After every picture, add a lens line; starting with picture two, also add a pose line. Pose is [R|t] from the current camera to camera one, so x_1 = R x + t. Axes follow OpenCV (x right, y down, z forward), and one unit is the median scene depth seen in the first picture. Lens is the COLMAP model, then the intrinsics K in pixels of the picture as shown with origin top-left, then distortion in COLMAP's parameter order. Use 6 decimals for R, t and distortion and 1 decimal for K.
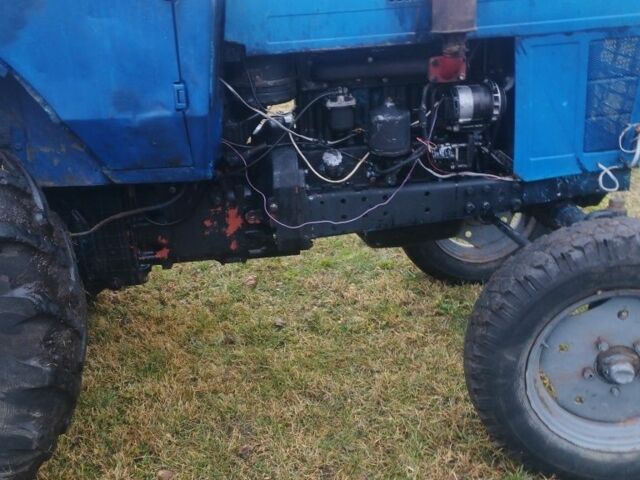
lens RADIAL K [[682.0, 0, 317.7], [0, 682.0, 240.2], [0, 0, 1]] dist [0.098952, -0.129704]
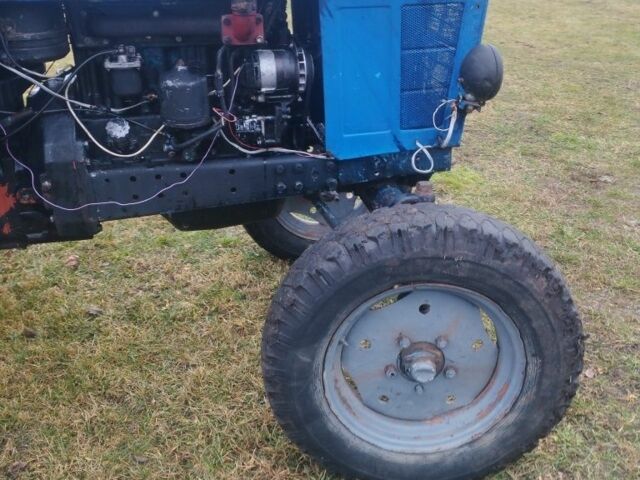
lens RADIAL K [[682.0, 0, 317.7], [0, 682.0, 240.2], [0, 0, 1]] dist [0.098952, -0.129704]
pose [[0.990935, -0.002688, 0.134312, 0.153074], [-0.004533, 0.998561, 0.053434, -0.027588], [-0.134262, -0.053558, 0.989497, 0.104228]]
